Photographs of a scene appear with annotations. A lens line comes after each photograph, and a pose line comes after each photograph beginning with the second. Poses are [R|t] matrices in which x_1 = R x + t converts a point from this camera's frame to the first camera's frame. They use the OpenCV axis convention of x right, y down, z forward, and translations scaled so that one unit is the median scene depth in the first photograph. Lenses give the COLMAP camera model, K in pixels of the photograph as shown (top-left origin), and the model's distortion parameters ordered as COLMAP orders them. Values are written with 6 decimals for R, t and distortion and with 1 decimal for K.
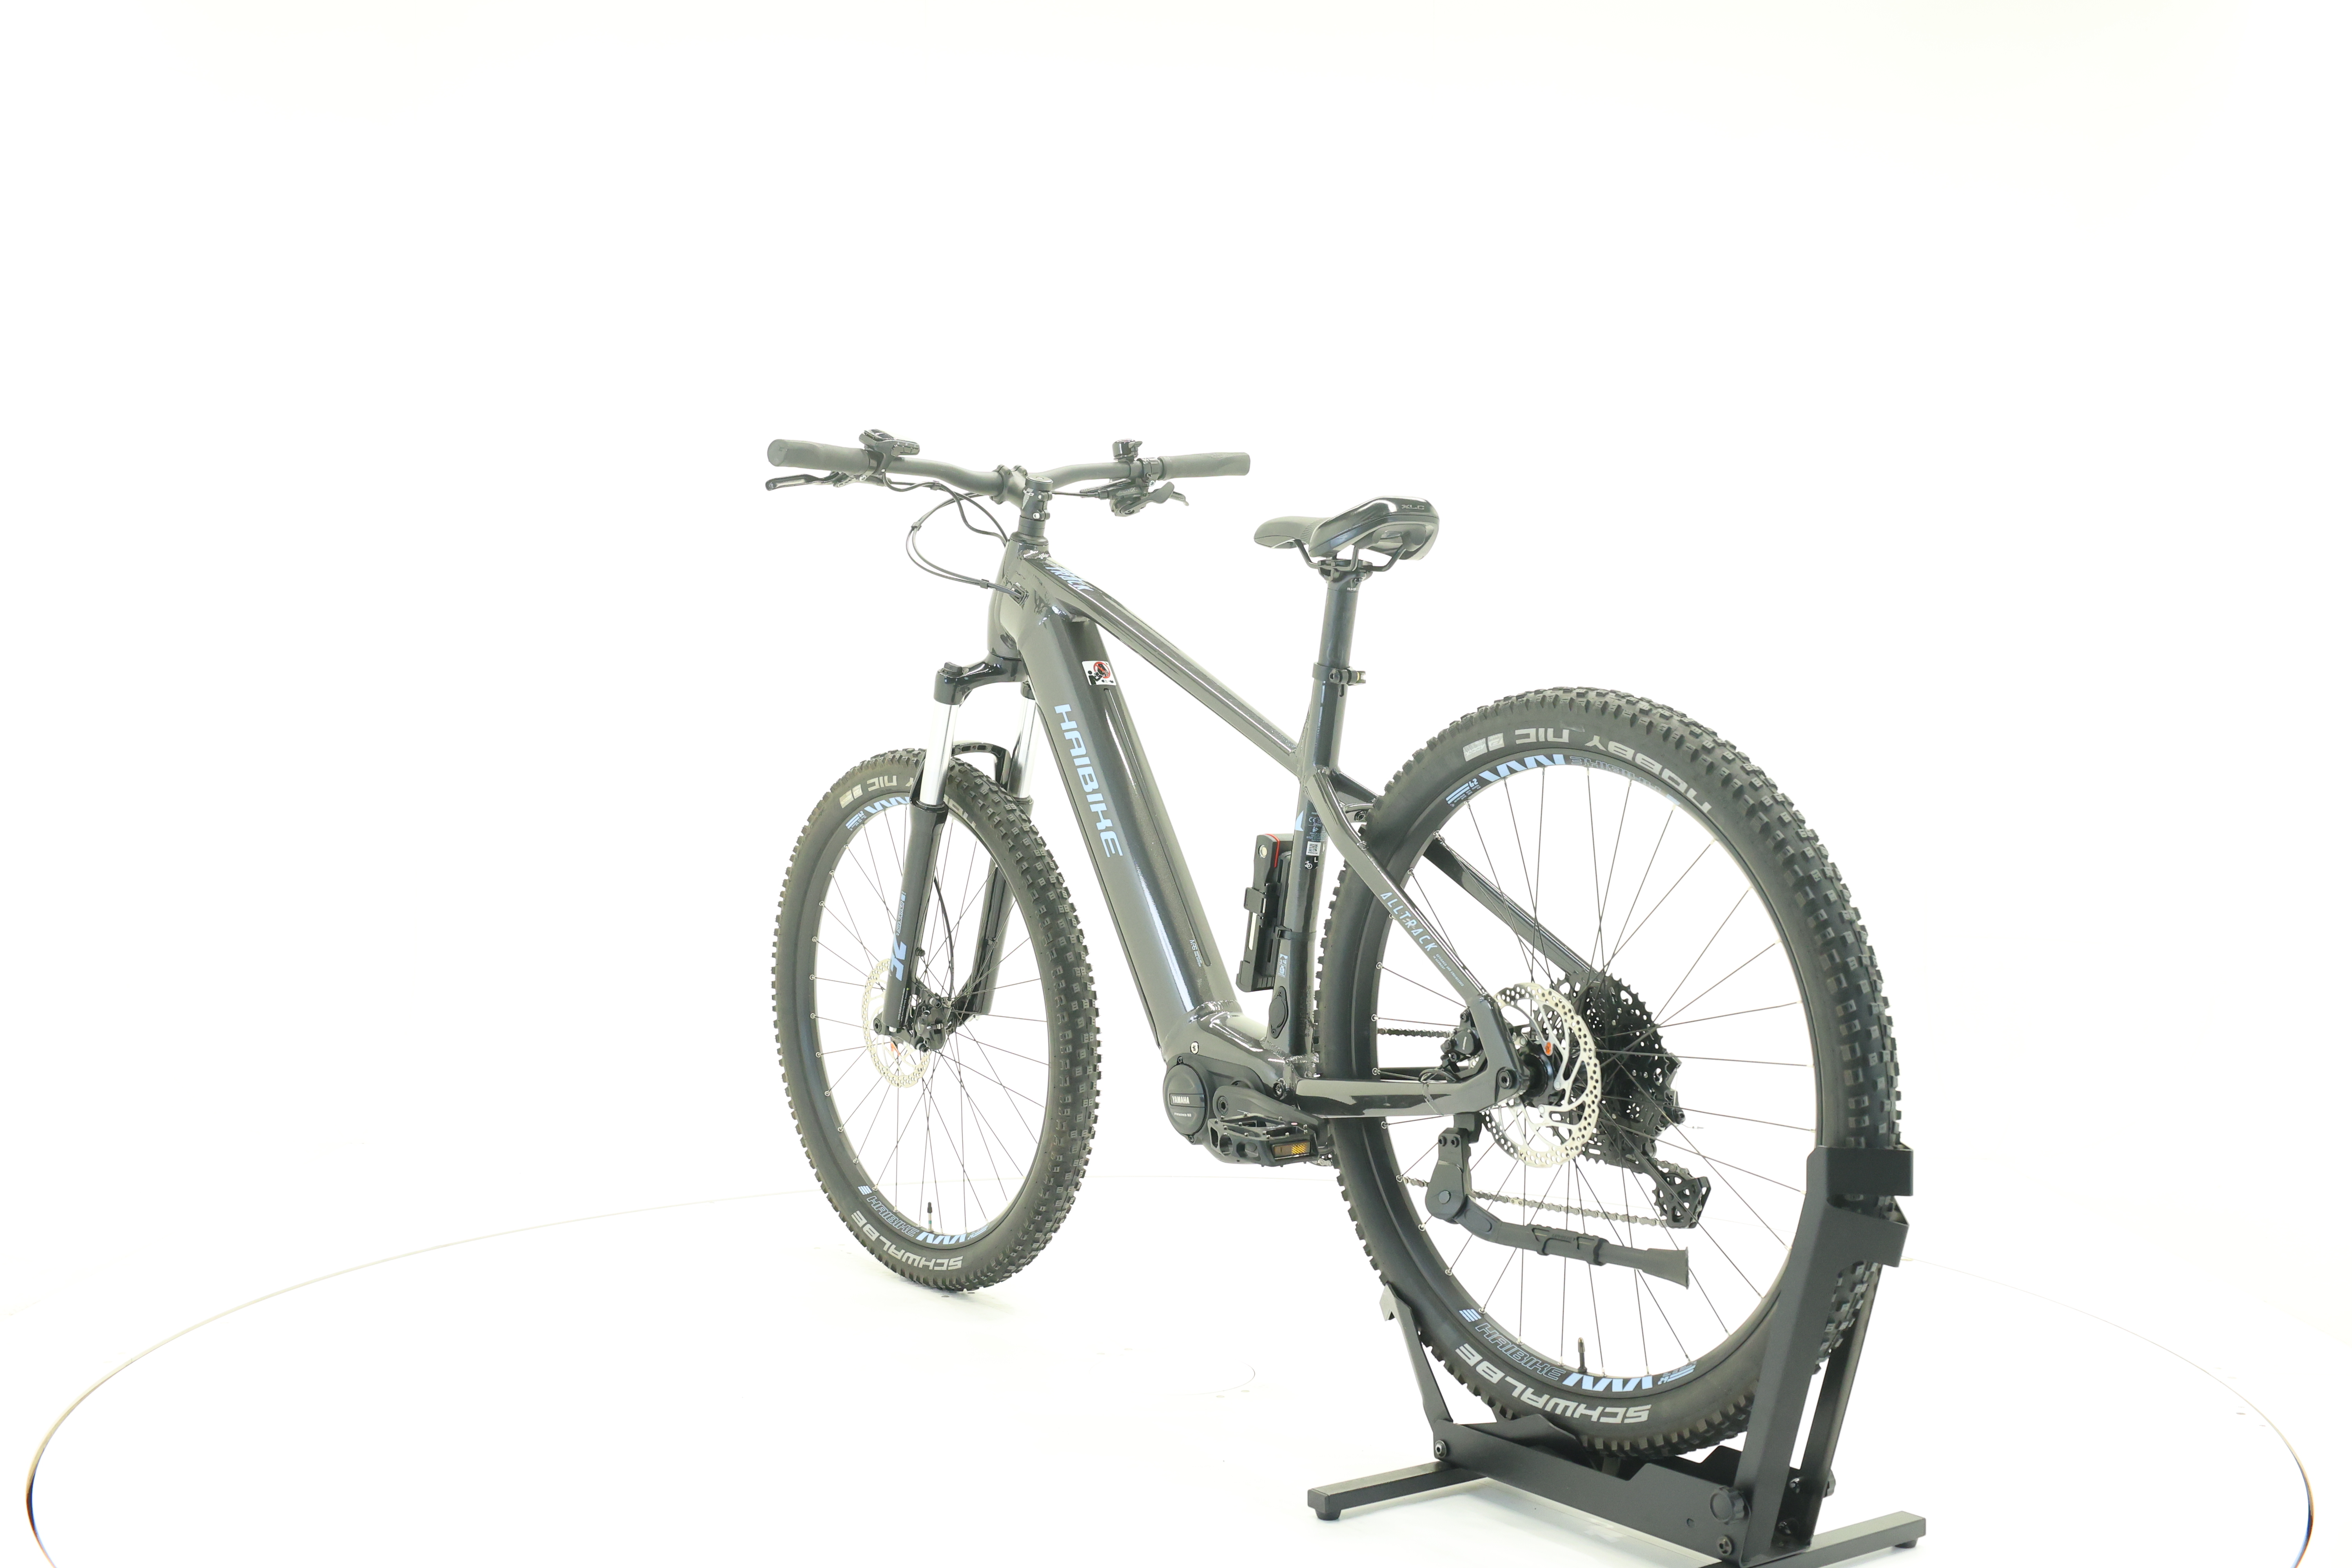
lens RADIAL K [[2461.4, 0, 1184.5], [0, 2461.4, 767.0], [0, 0, 1]] dist [-0.005277, 0.000000]
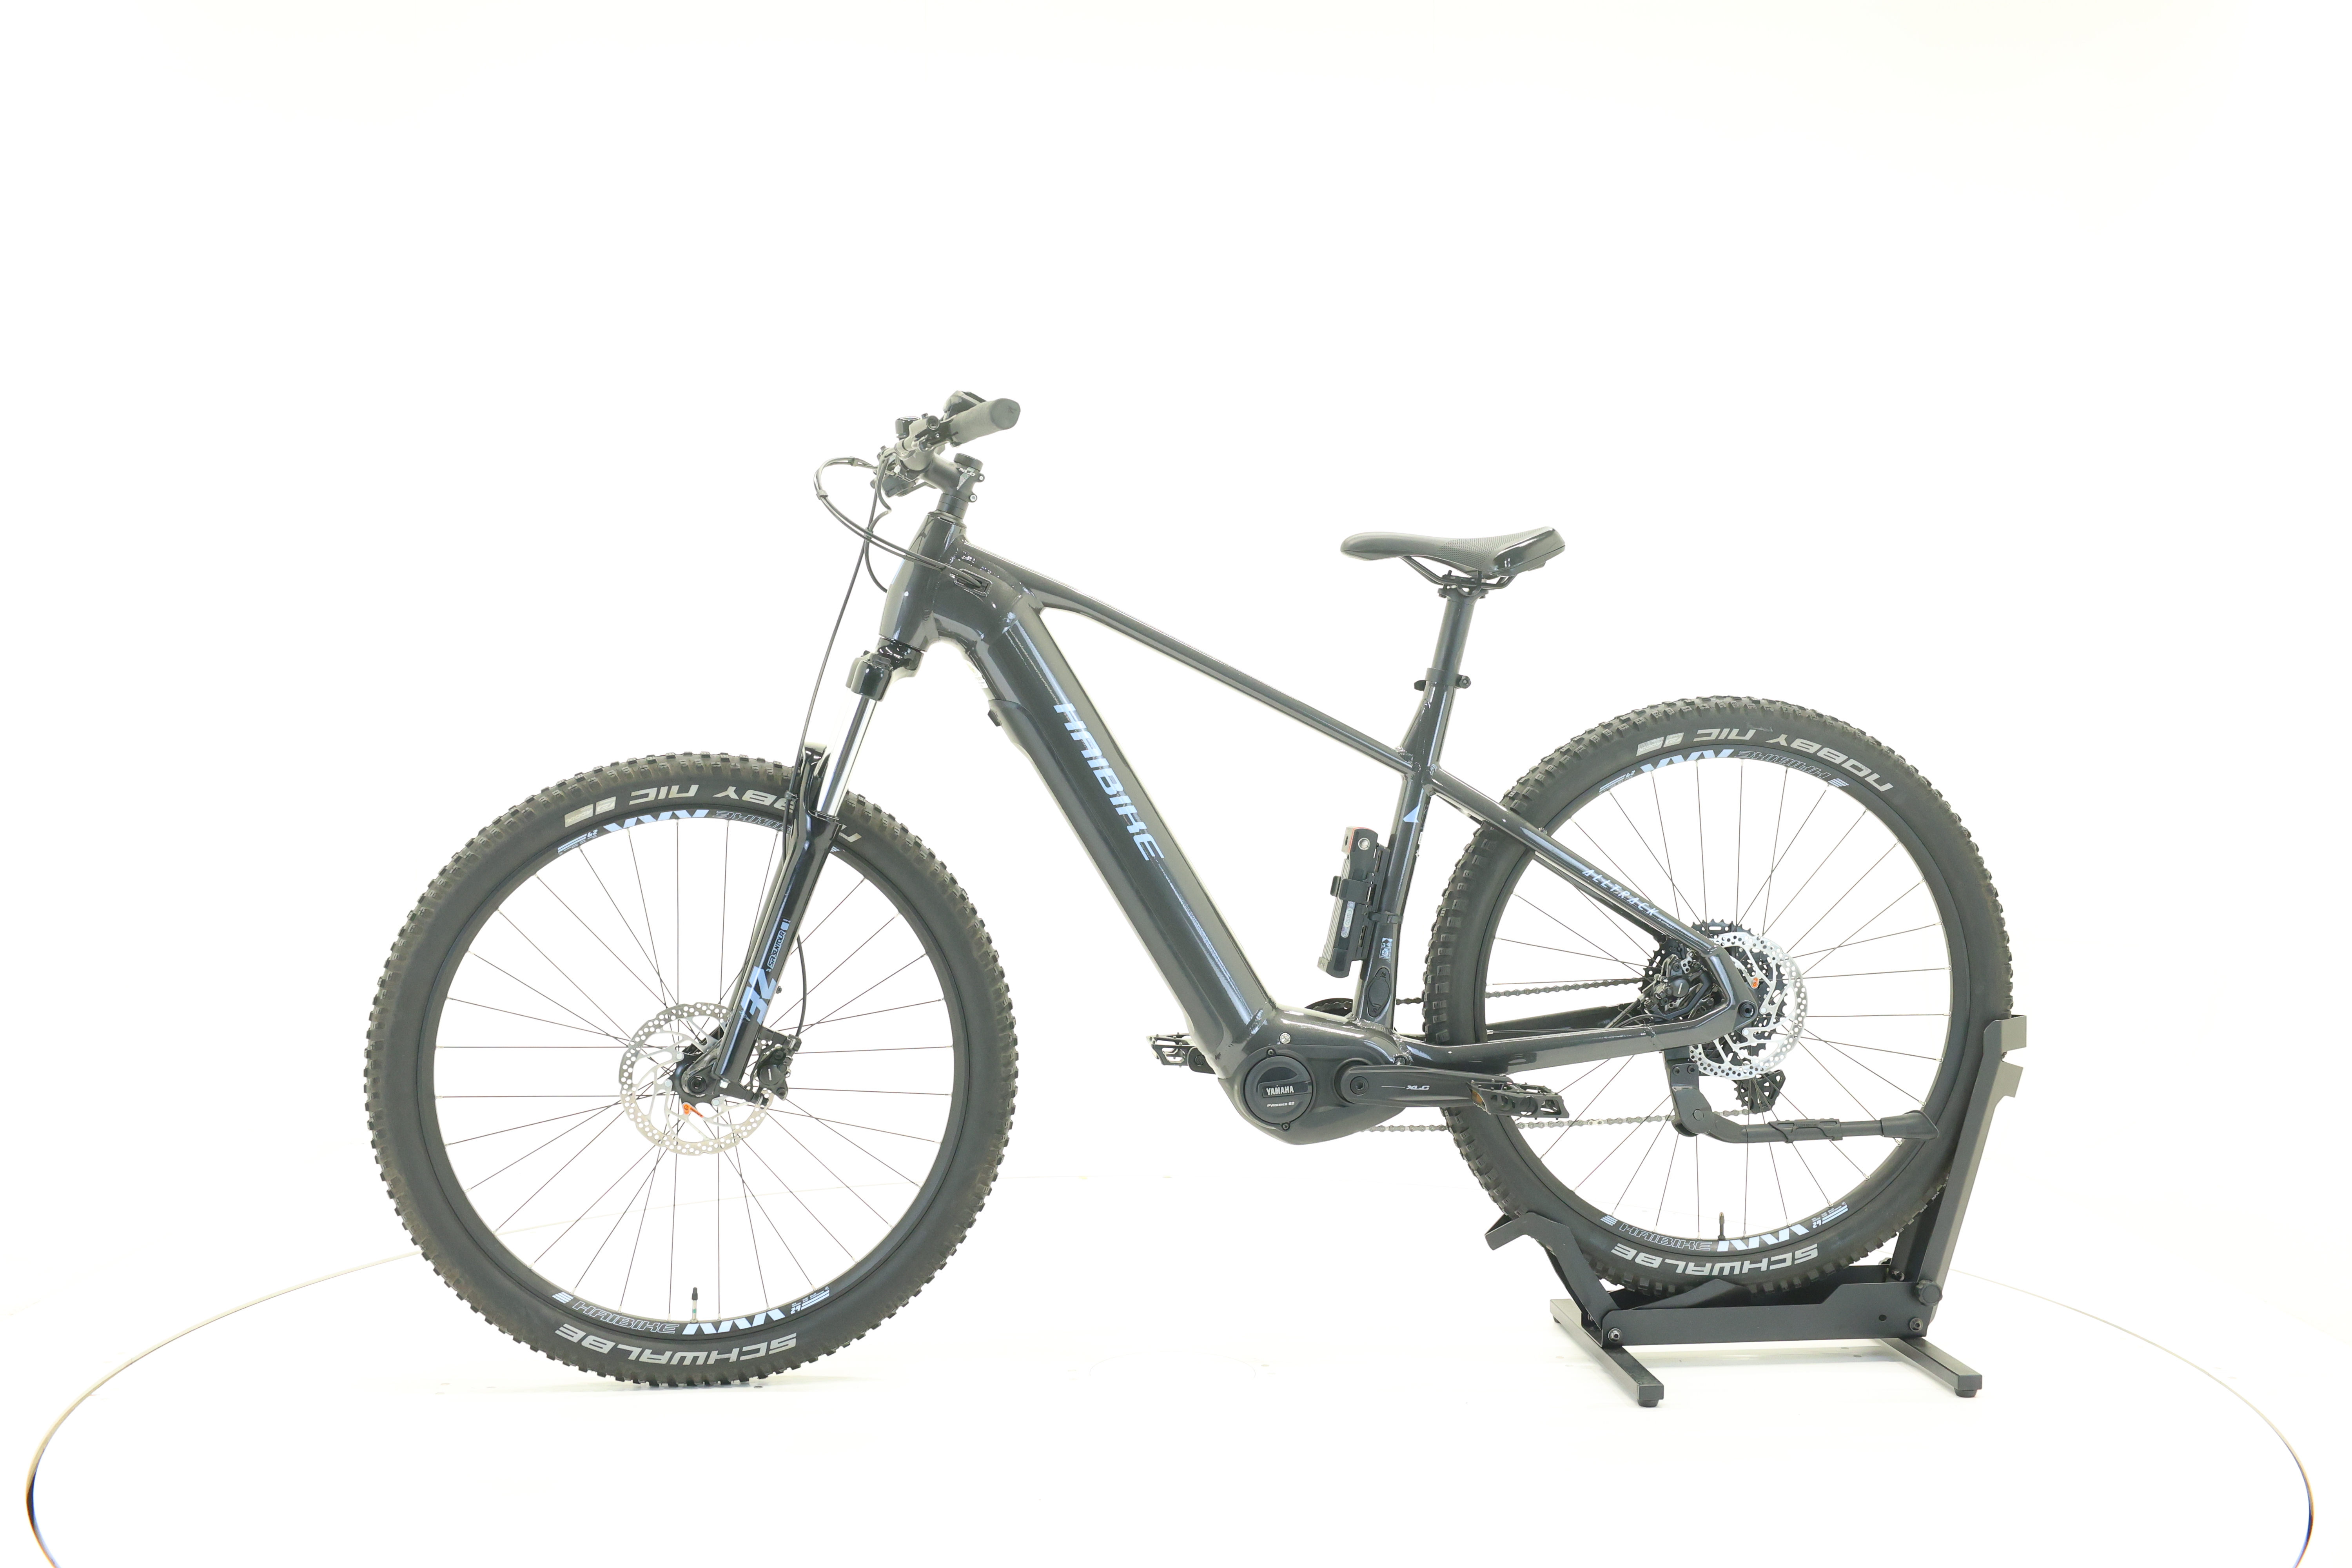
lens RADIAL K [[2461.4, 0, 1175.1], [0, 2461.4, 769.2], [0, 0, 1]] dist [-0.005277, 0.000000]
pose [[0.495174, -0.018889, 0.868589, -0.929477], [0.012193, 0.999816, 0.014791, -0.014833], [-0.868709, 0.003266, 0.495313, 0.537798]]
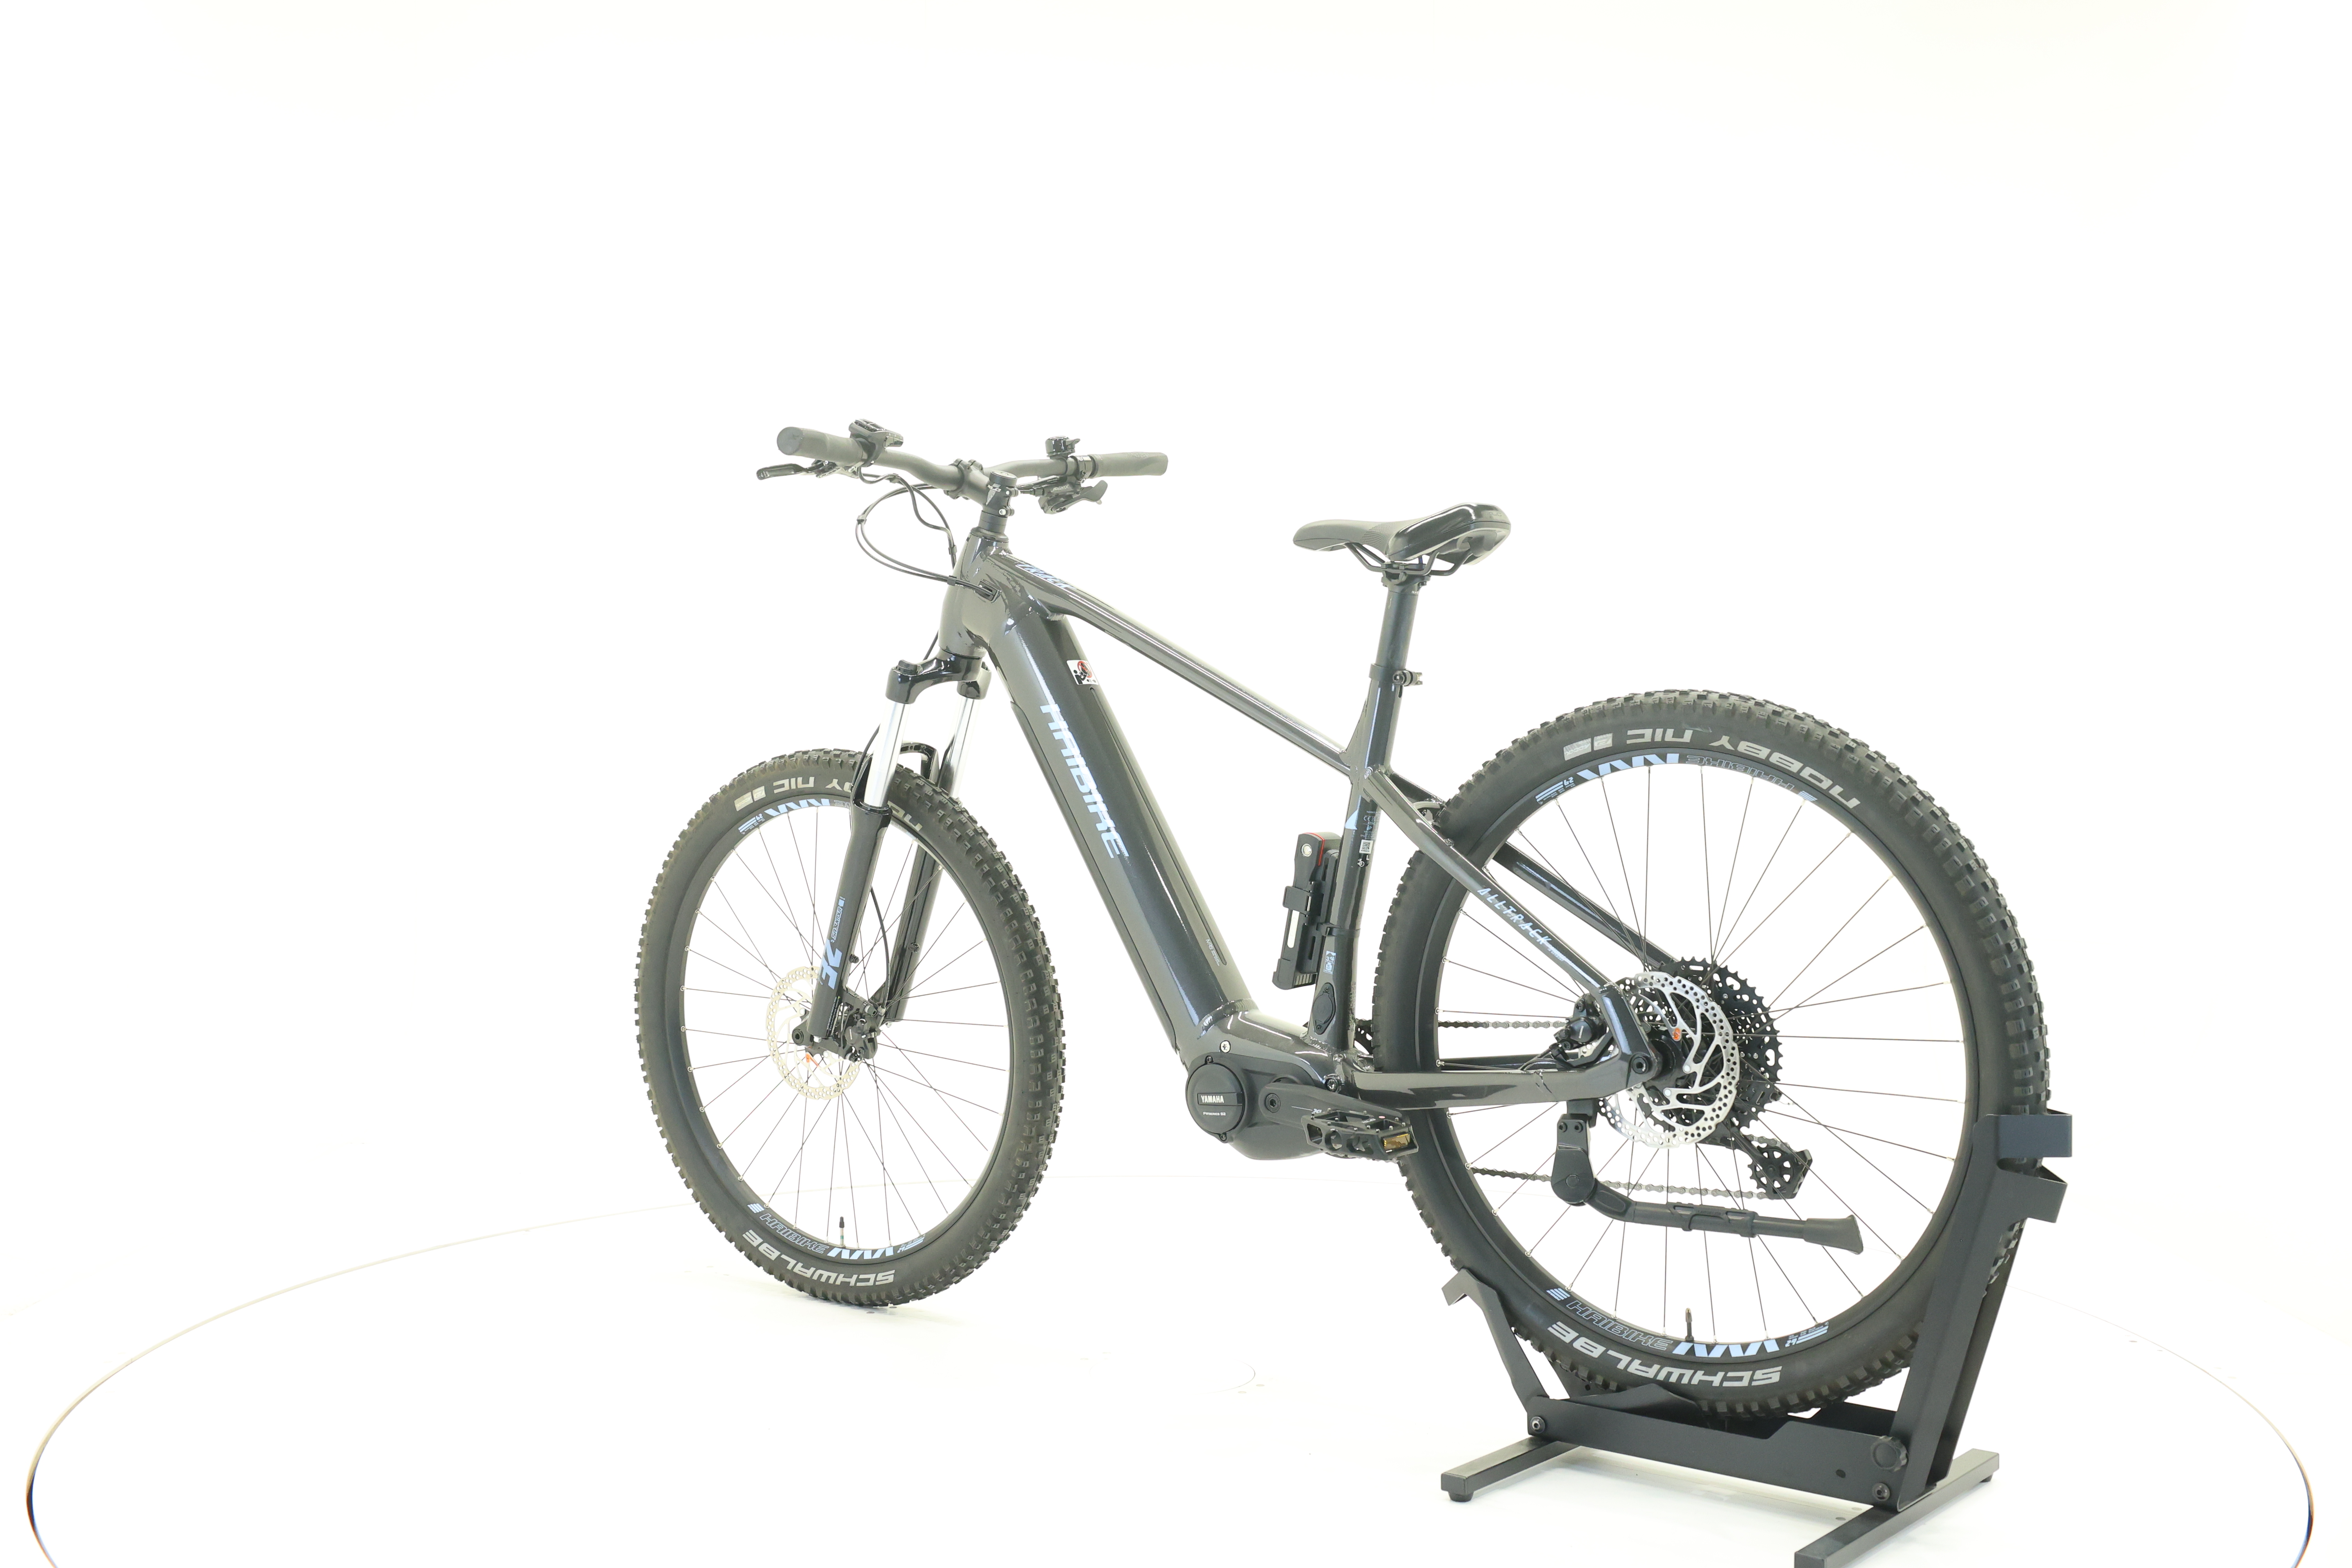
lens RADIAL K [[2461.4, 0, 1181.7], [0, 2461.4, 767.6], [0, 0, 1]] dist [-0.005277, 0.000000]
pose [[0.964987, -0.004320, 0.262261, -0.280841], [0.003942, 0.999990, 0.001969, -0.001818], [-0.262267, -0.000867, 0.964995, 0.036573]]
